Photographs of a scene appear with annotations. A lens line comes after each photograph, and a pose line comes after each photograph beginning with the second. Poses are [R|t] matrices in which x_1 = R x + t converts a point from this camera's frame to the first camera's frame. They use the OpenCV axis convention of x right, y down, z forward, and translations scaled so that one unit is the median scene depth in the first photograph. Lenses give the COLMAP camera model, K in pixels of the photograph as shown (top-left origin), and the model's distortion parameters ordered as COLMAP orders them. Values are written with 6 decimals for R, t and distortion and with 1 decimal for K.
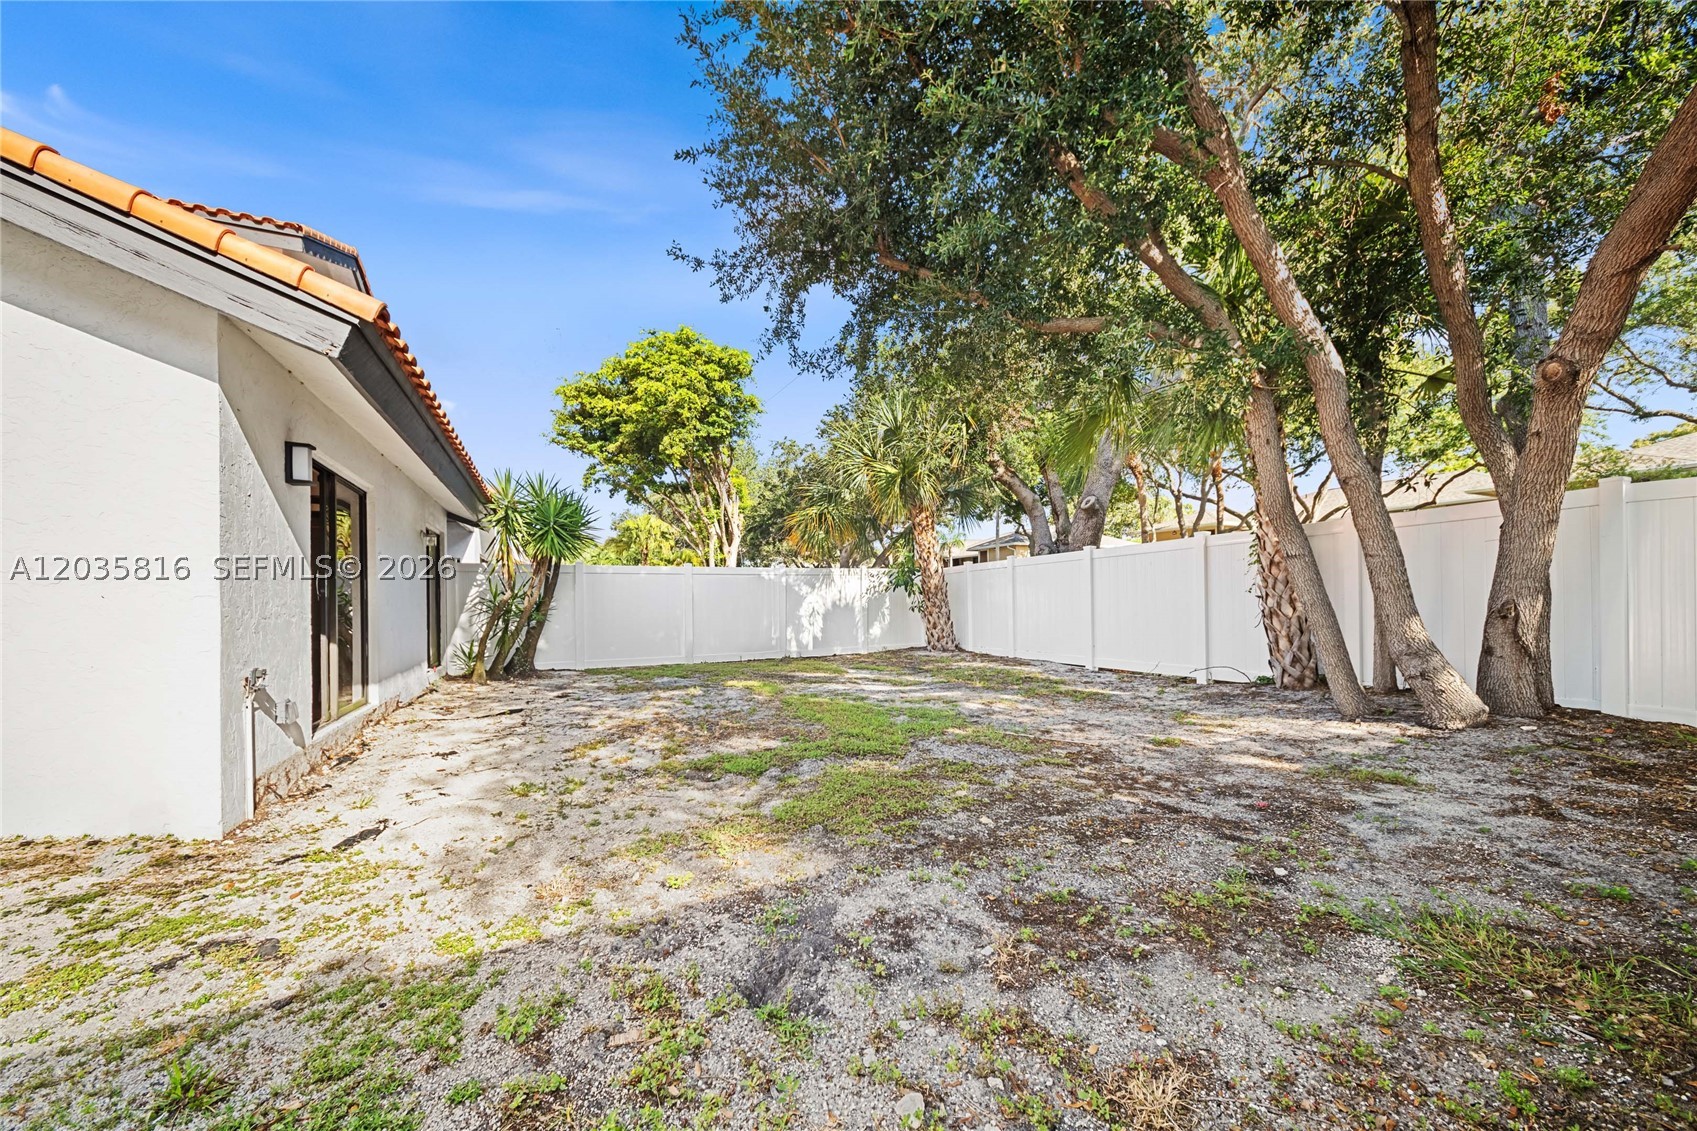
lens RADIAL K [[616.7, 0, 852.7], [0, 616.7, 567.5], [0, 0, 1]] dist [0.033787, -0.014645]
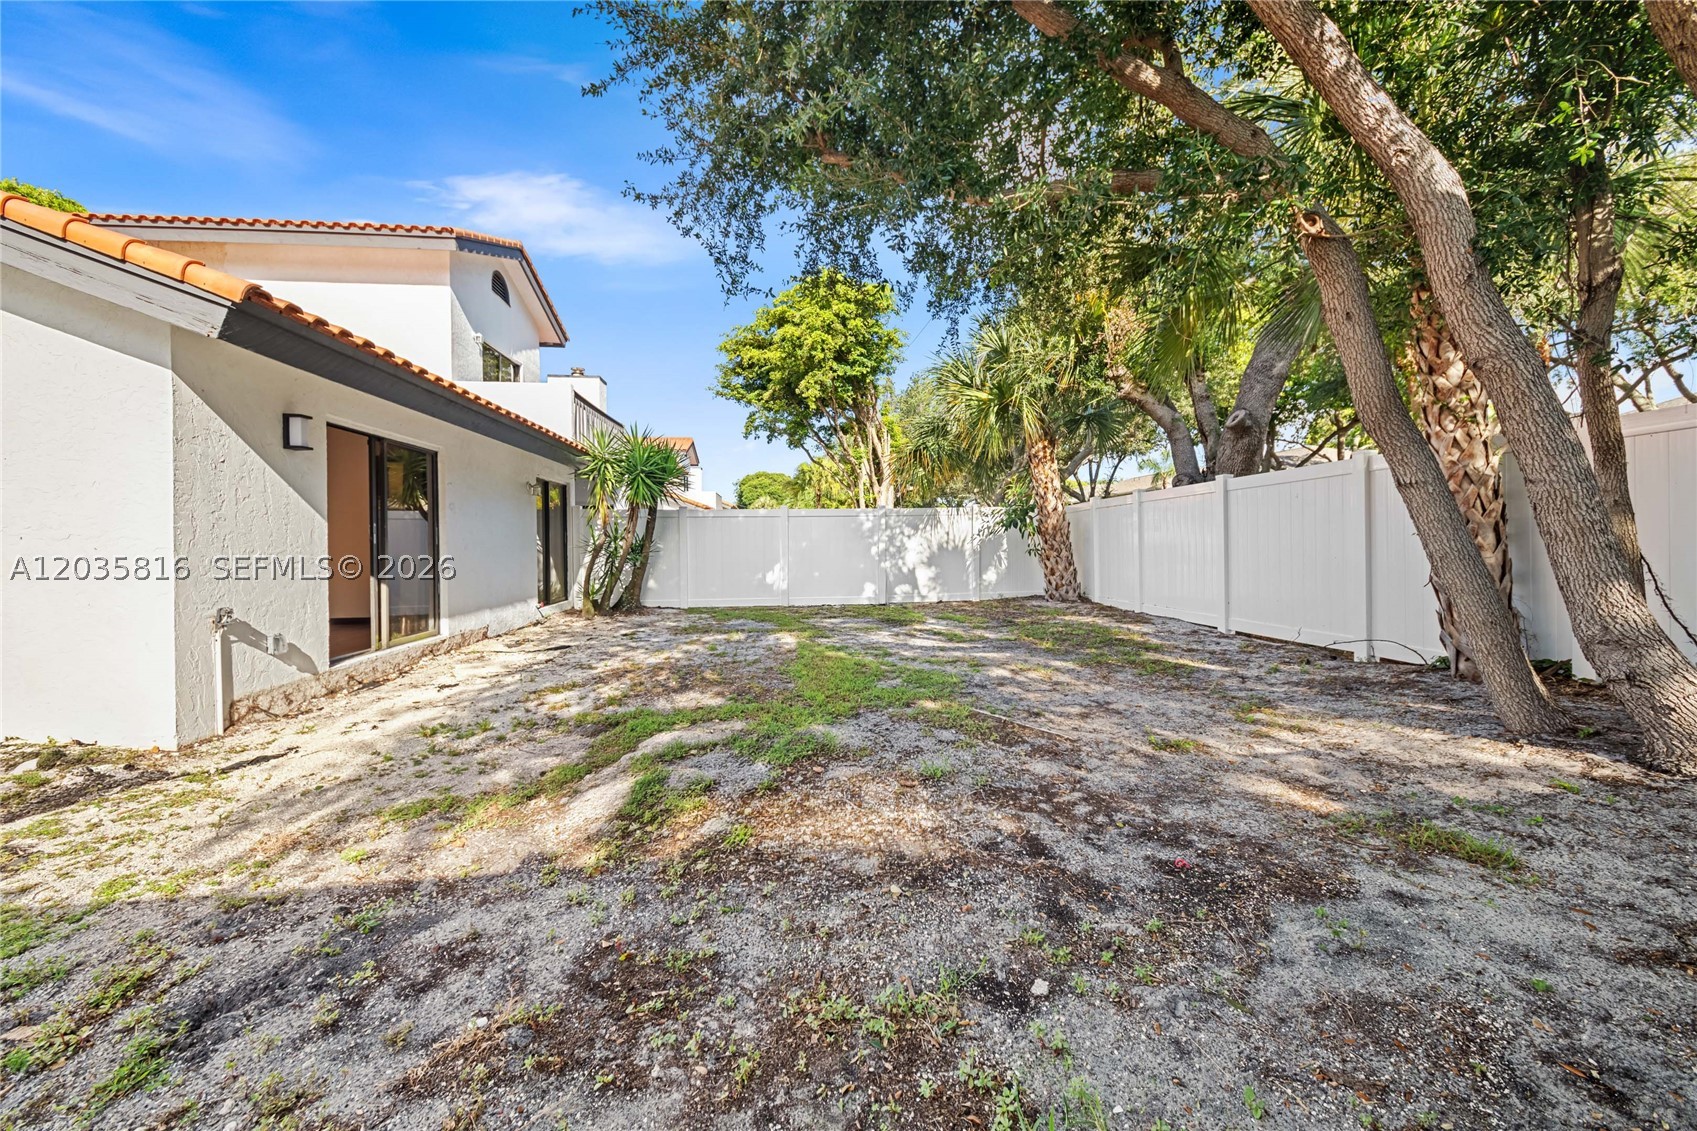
lens RADIAL K [[628.0, 0, 846.0], [0, 628.0, 509.3], [0, 0, 1]] dist [0.026692, -0.010479]
pose [[0.944035, -0.017330, -0.329390, 0.383479], [0.019311, 0.999810, 0.002745, -0.003955], [0.329280, -0.008953, 0.944190, 0.174963]]
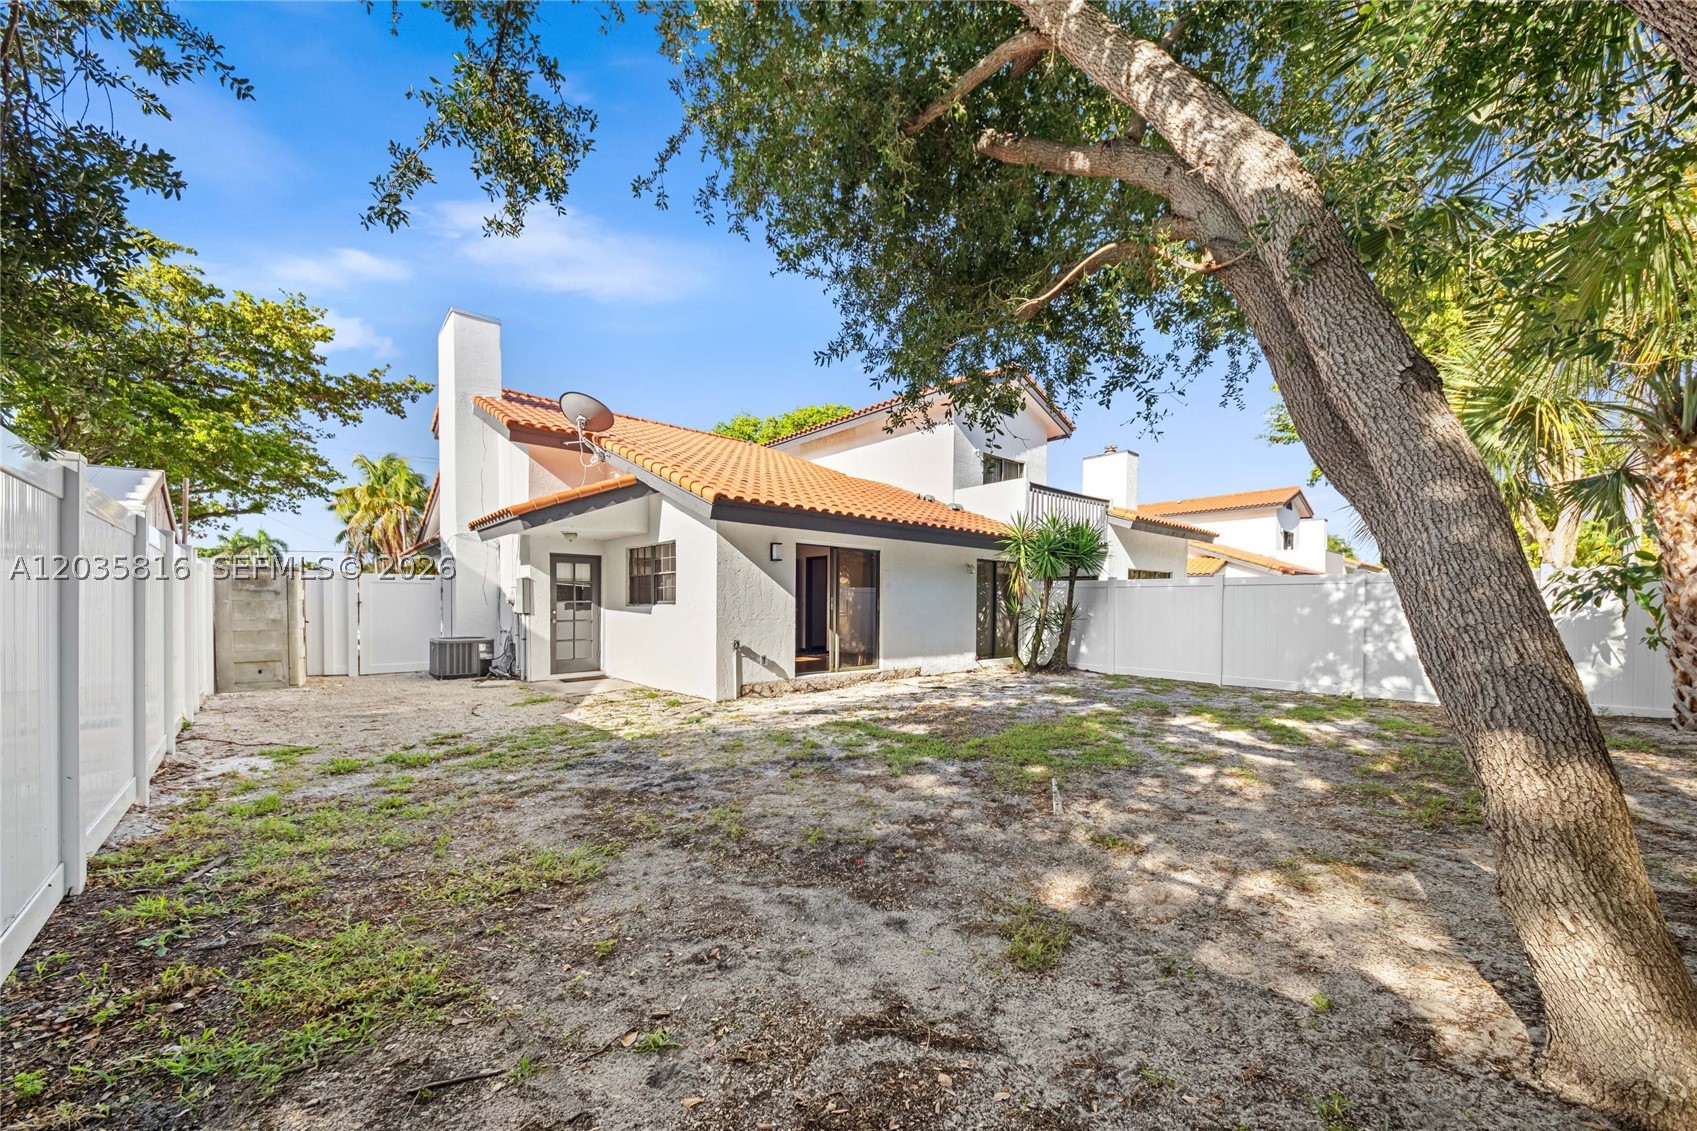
lens RADIAL K [[616.7, 0, 852.7], [0, 616.7, 567.5], [0, 0, 1]] dist [0.033787, -0.014645]
pose [[0.282134, -0.046845, -0.958231, 1.083627], [0.041243, 0.998476, -0.036670, -0.012915], [0.958488, -0.029175, 0.283636, 0.523341]]
